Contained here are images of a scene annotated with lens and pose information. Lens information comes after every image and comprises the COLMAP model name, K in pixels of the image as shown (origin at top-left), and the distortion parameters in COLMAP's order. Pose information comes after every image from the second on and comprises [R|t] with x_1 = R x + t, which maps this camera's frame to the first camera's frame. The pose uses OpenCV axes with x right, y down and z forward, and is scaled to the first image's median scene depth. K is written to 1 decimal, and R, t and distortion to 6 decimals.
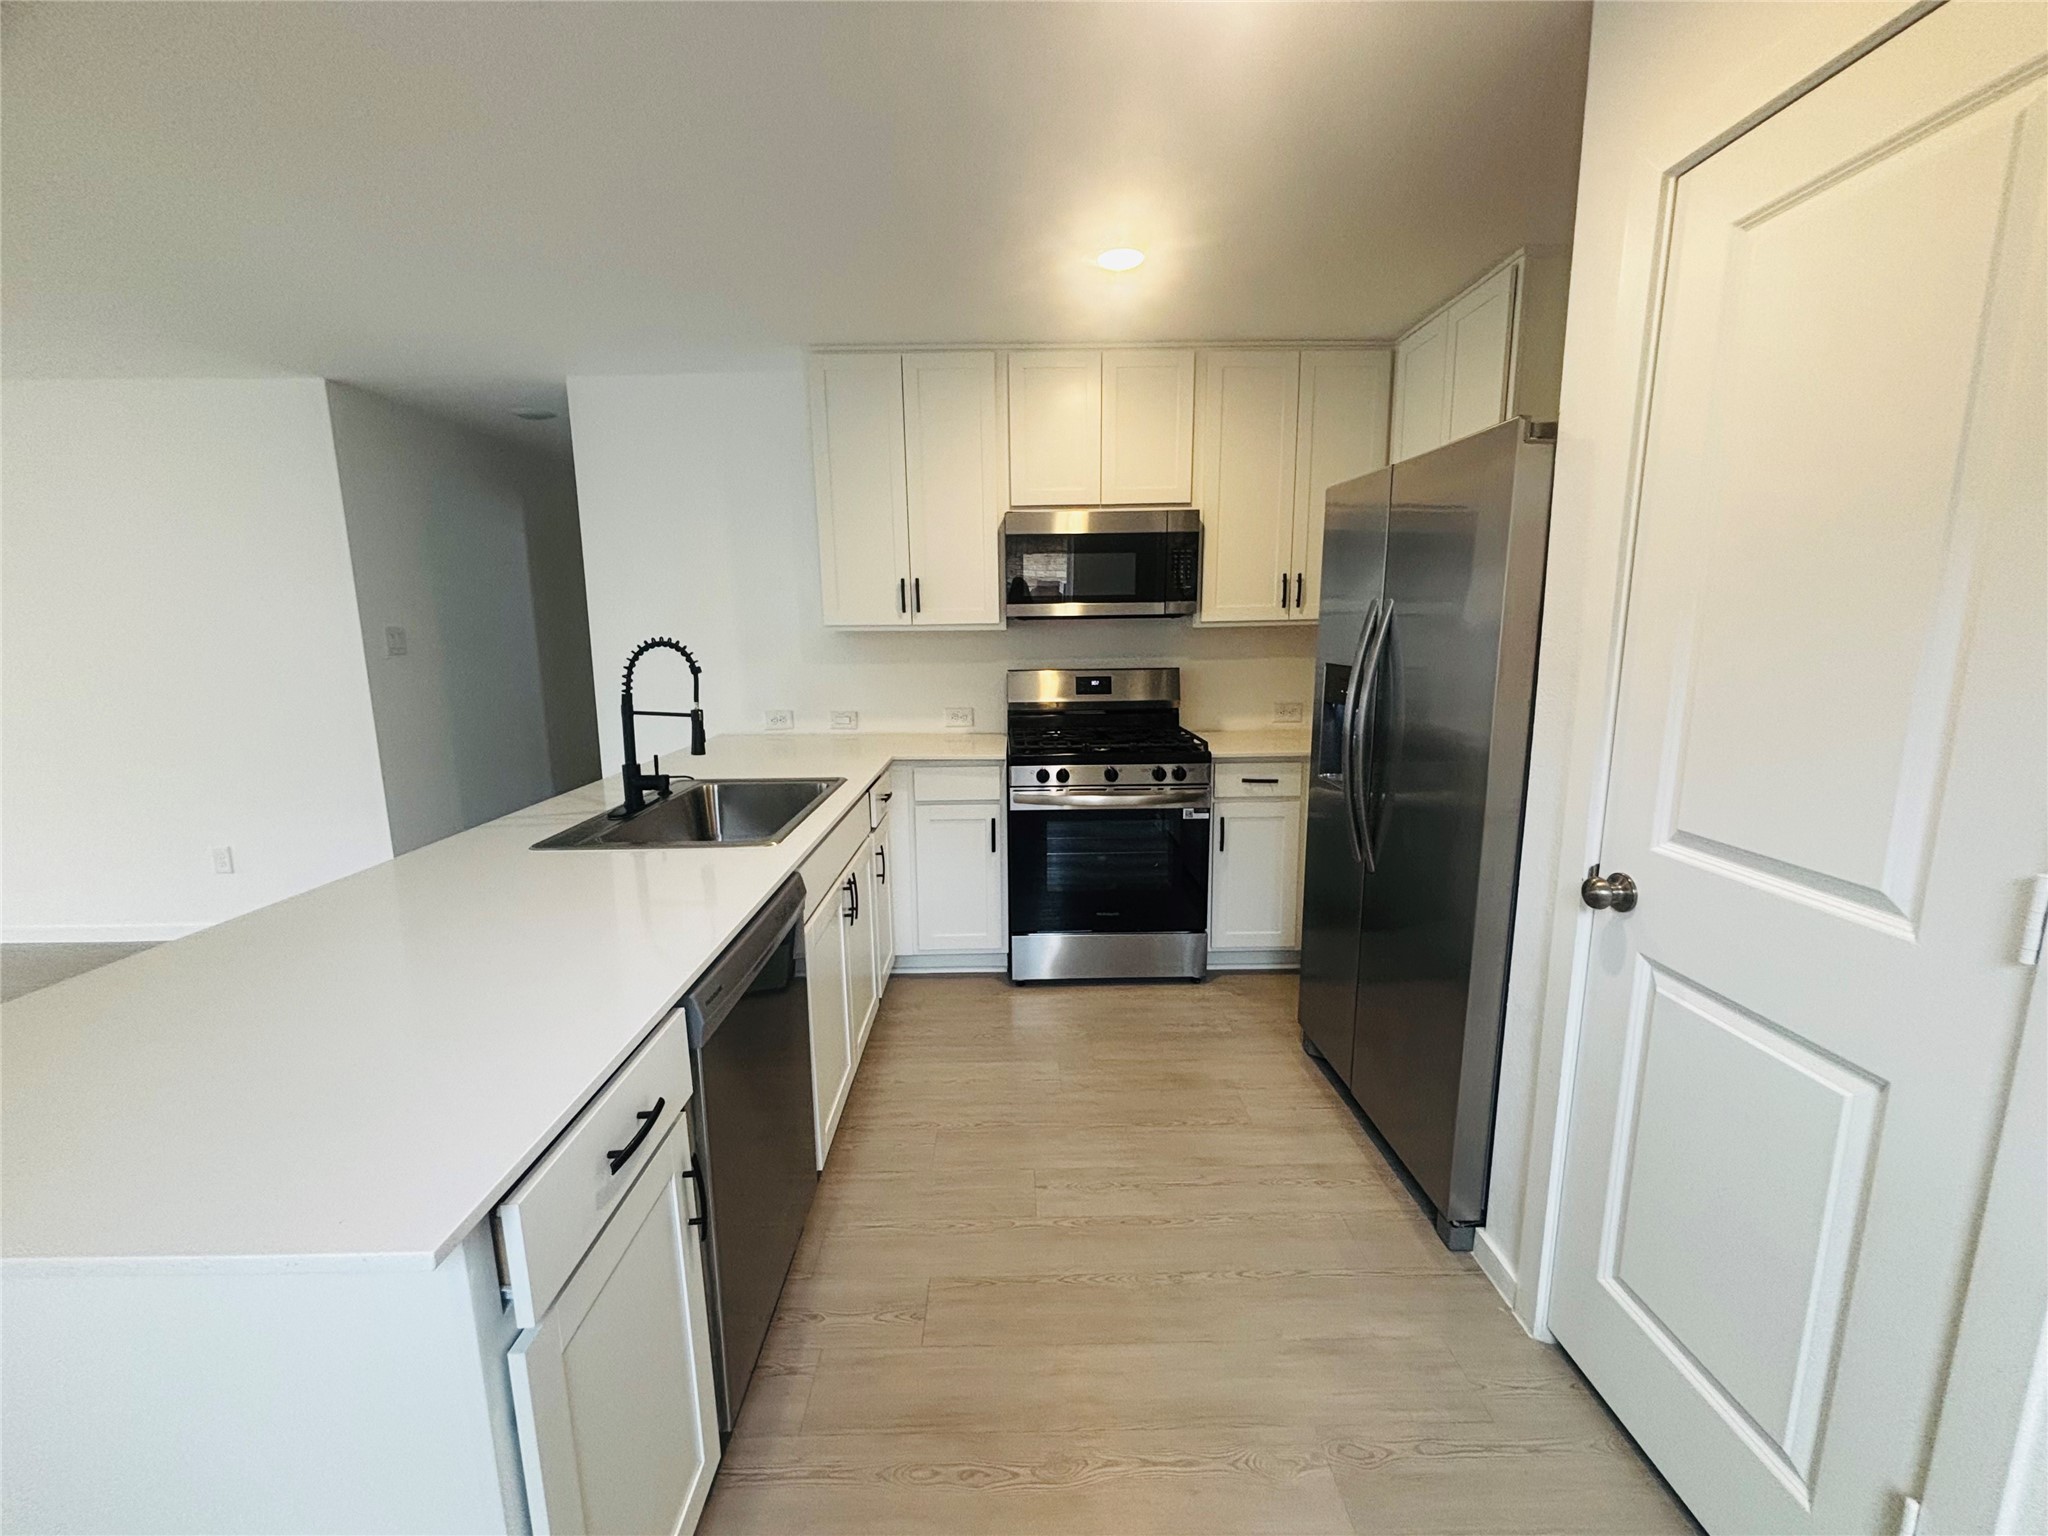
lens RADIAL K [[820.7, 0, 1024.0], [0, 820.7, 768.0], [0, 0, 1]] dist [0.000104, -0.000013]
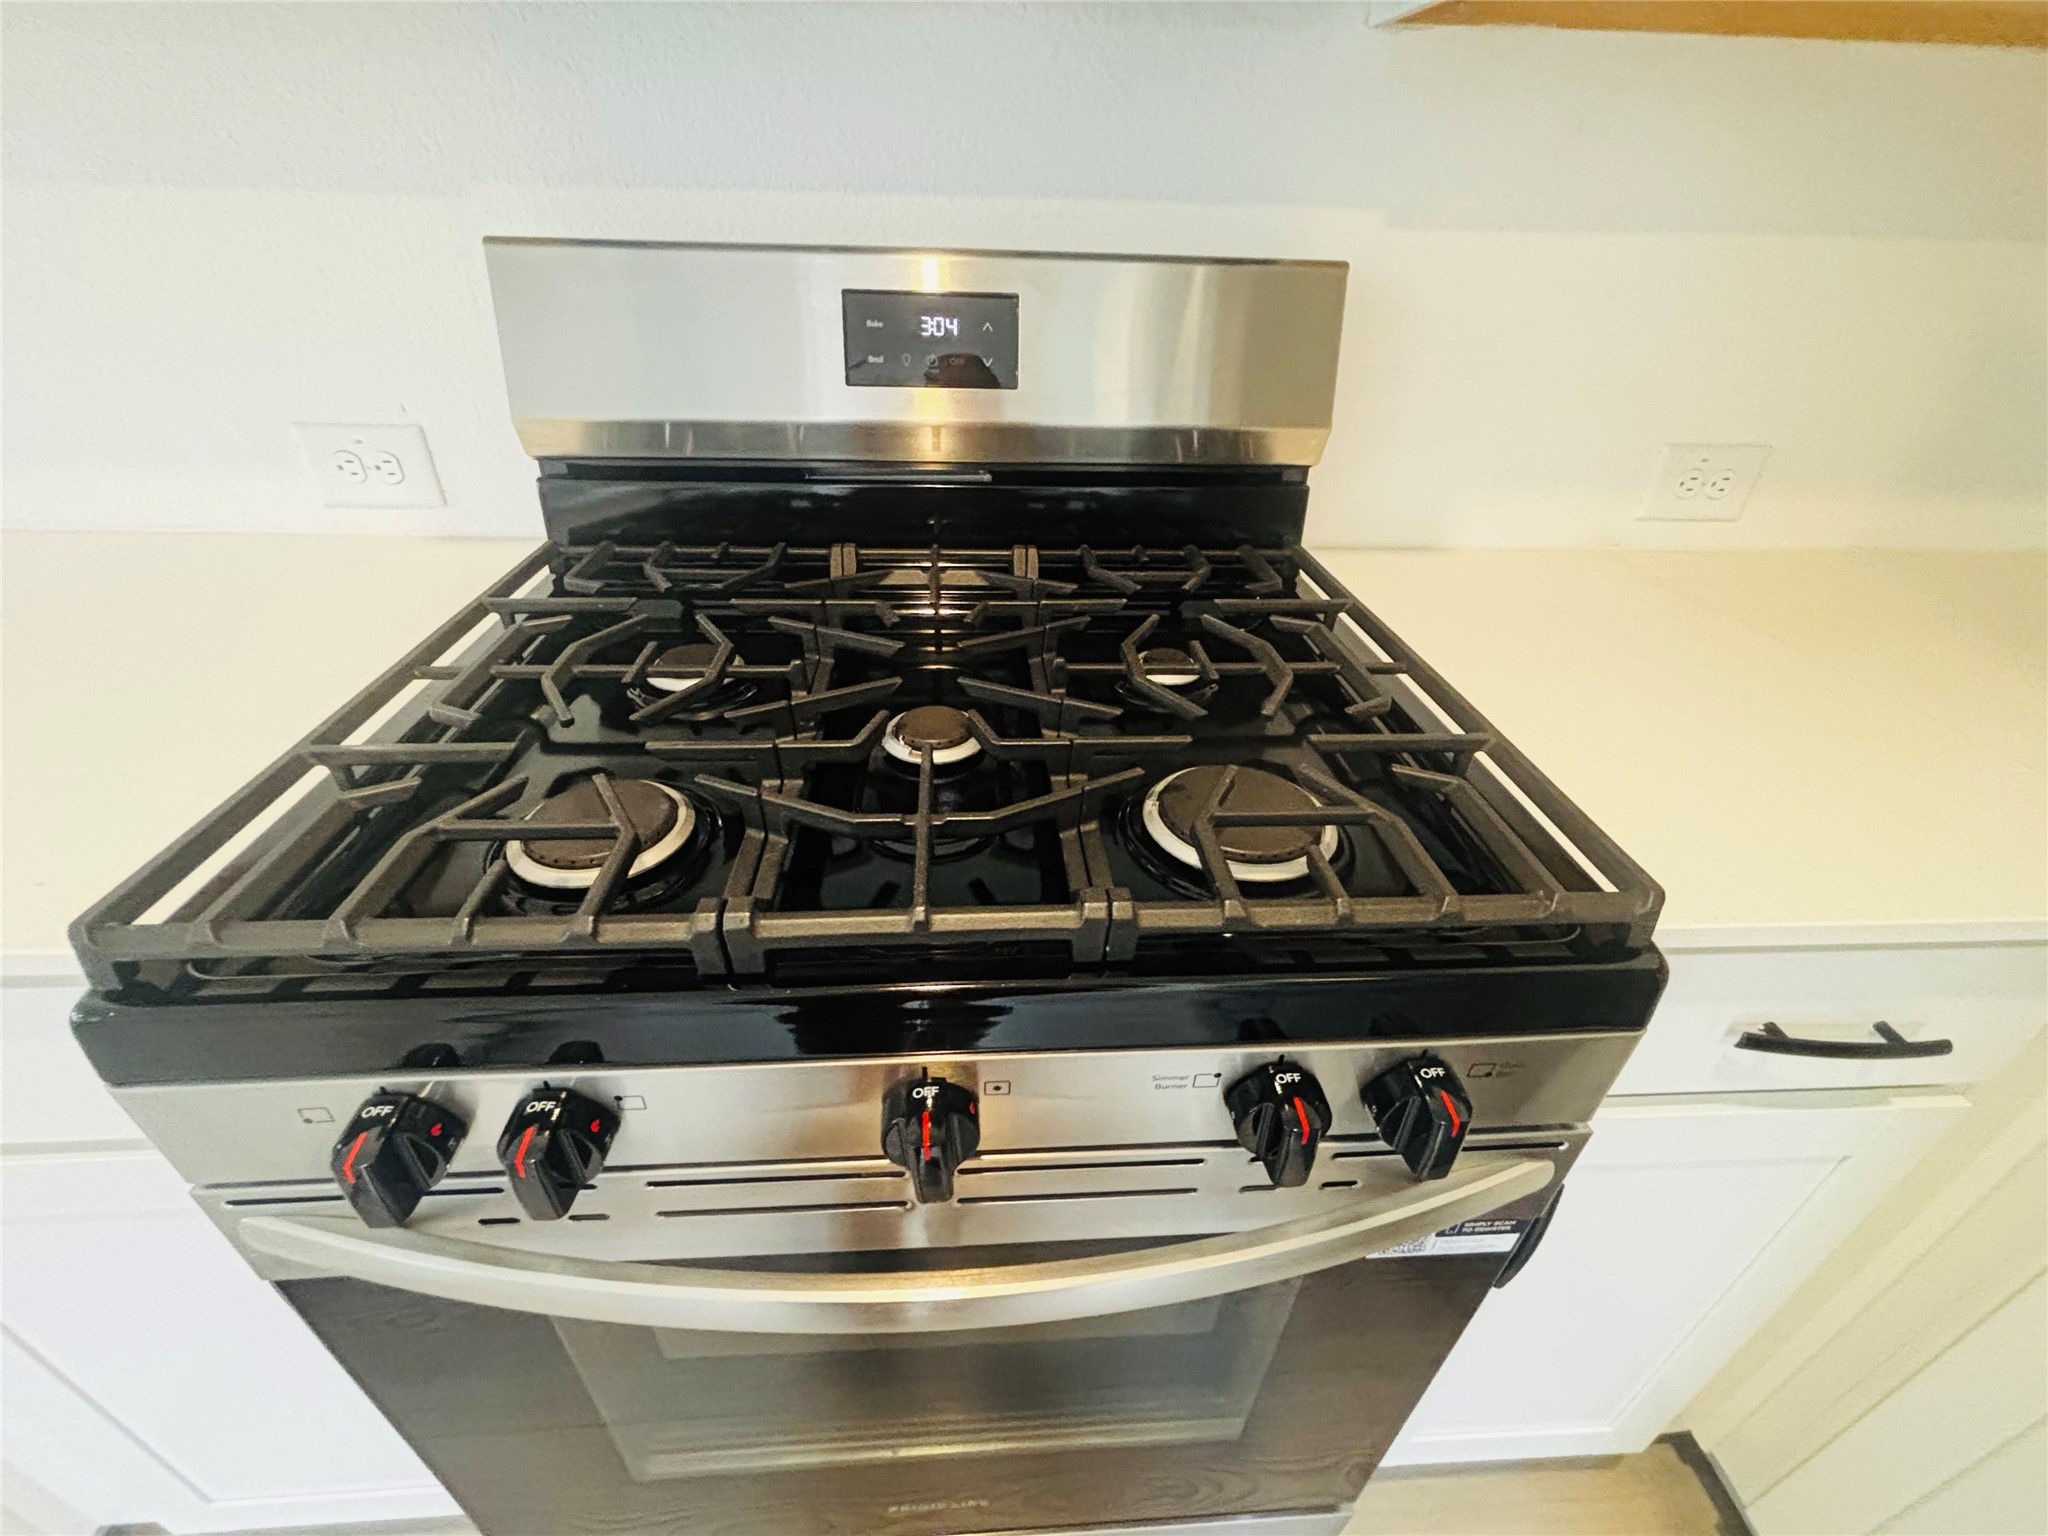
lens RADIAL K [[820.7, 0, 1024.0], [0, 820.7, 768.0], [0, 0, 1]] dist [0.000104, -0.000013]
pose [[0.997952, 0.000684, 0.063965, 0.097139], [-0.026830, 0.912219, 0.408825, -0.087563], [-0.058071, -0.409703, 0.910369, 0.764782]]
